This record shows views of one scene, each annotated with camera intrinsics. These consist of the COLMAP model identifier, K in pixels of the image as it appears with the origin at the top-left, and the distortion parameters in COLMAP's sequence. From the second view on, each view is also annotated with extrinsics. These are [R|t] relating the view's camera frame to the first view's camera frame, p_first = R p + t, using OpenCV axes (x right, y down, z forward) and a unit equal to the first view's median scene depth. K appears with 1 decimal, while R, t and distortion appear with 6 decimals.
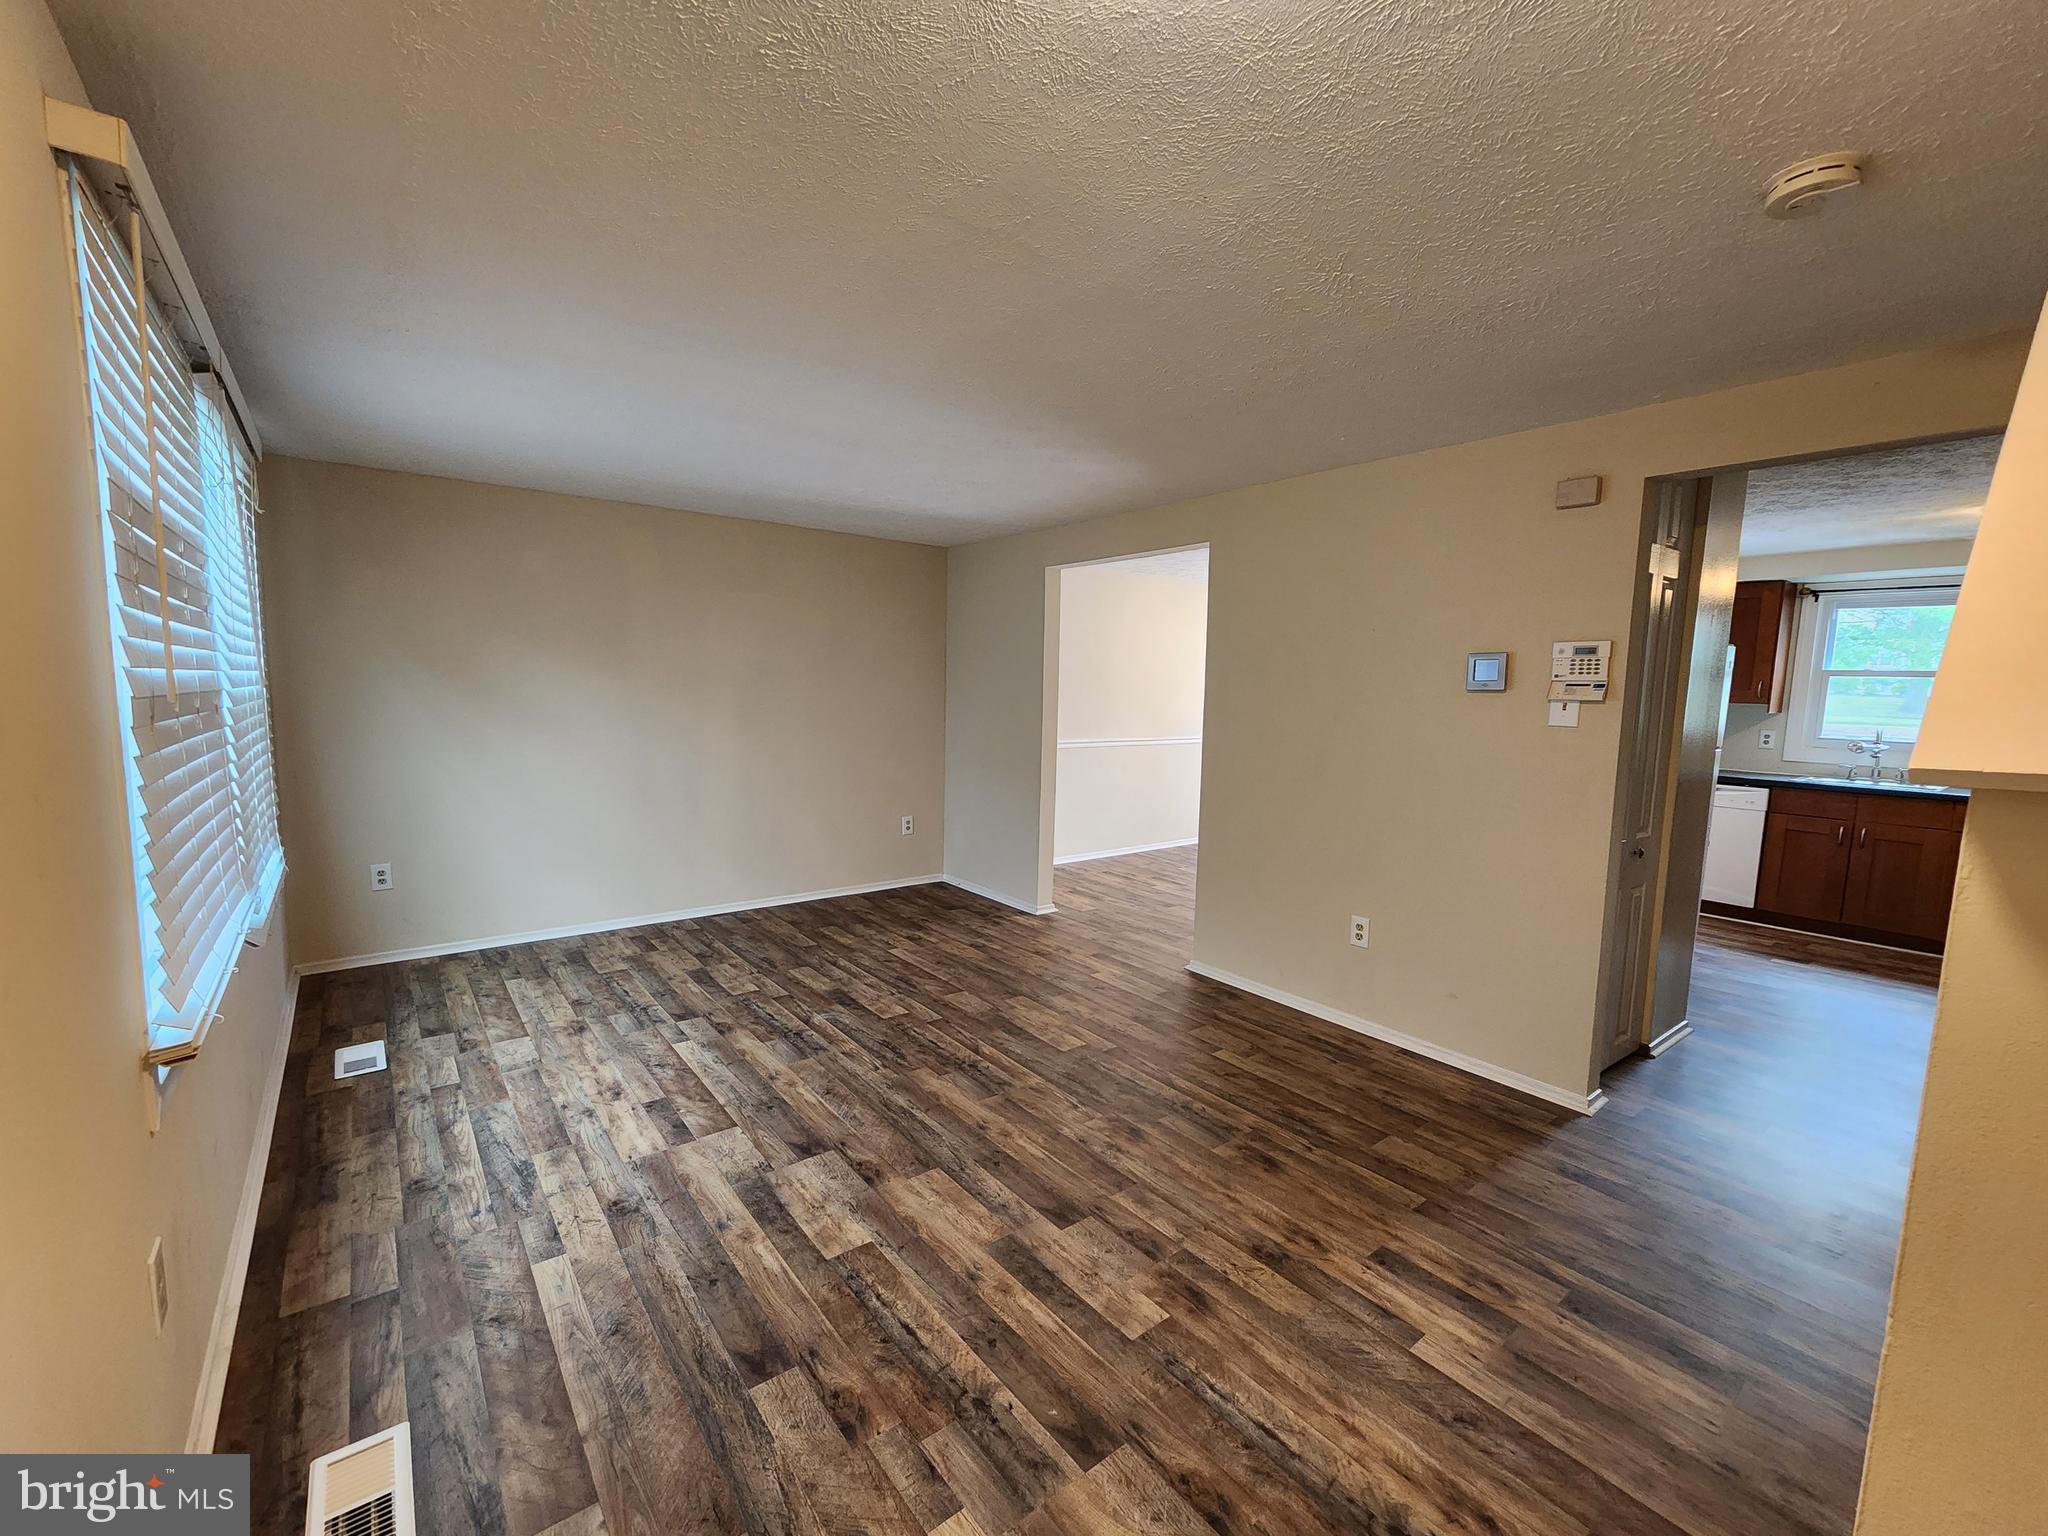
lens RADIAL K [[849.5, 0, 1017.5], [0, 849.5, 773.6], [0, 0, 1]] dist [-0.000633, -0.000291]
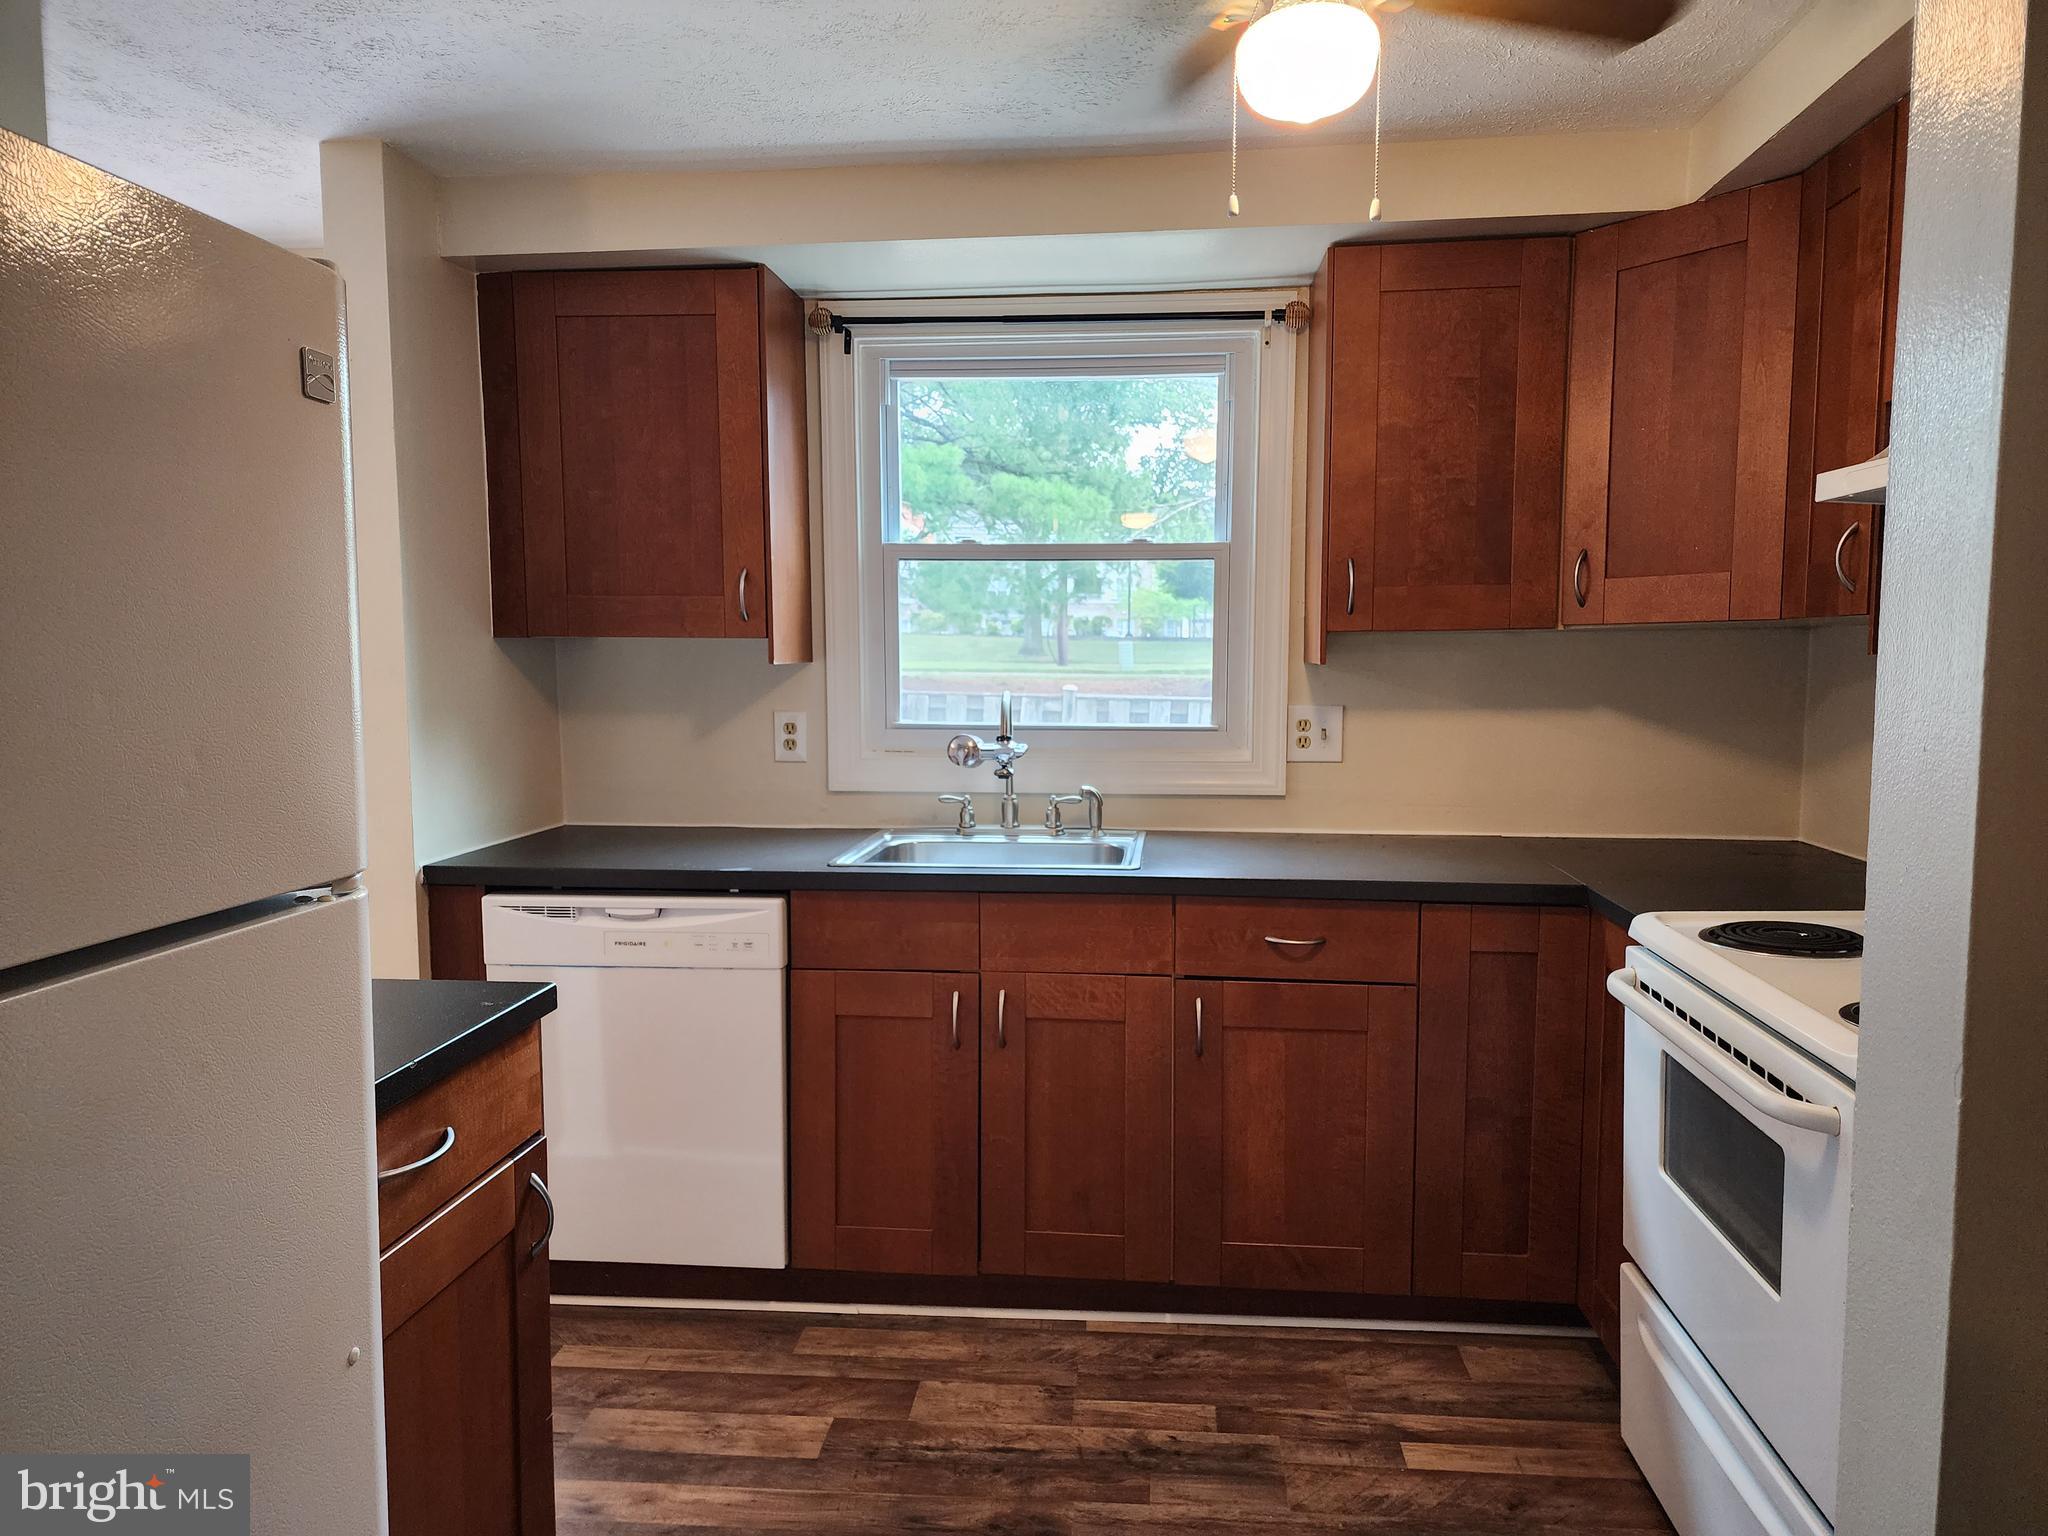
lens RADIAL K [[1355.5, 0, 1024.0], [0, 1355.5, 768.0], [0, 0, 1]] dist [0.080079, -0.085372]
pose [[0.688109, -0.086302, 0.720457, 0.108916], [0.095932, 0.995006, 0.027566, -0.006809], [-0.719238, 0.050146, 0.692952, 0.107692]]
